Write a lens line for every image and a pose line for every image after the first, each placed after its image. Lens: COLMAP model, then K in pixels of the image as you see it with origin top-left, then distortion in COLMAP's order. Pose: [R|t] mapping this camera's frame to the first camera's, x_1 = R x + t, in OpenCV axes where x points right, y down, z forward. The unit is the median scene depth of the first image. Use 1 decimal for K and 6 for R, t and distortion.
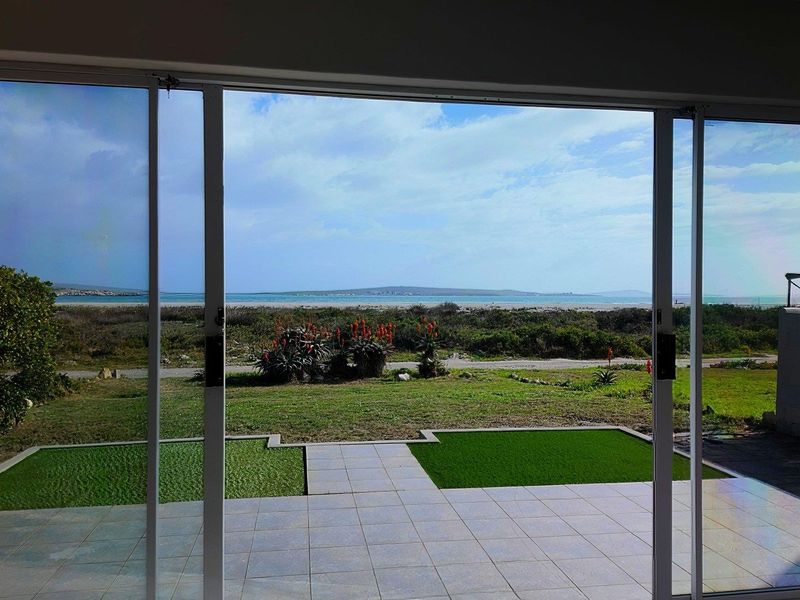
lens RADIAL K [[618.4, 0, 400.0], [0, 618.4, 300.0], [0, 0, 1]] dist [0.109011, -0.165616]
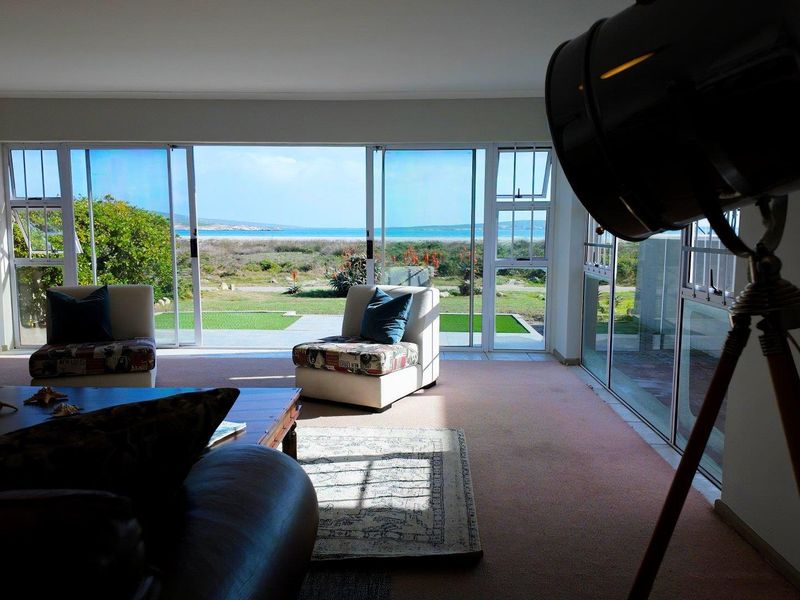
lens RADIAL K [[618.4, 0, 400.0], [0, 618.4, 300.0], [0, 0, 1]] dist [0.109011, -0.165616]
pose [[0.979017, 0.021946, -0.202595, 0.124922], [-0.000730, 0.994555, 0.104212, 0.004090], [0.203778, -0.101877, 0.973702, -0.164409]]
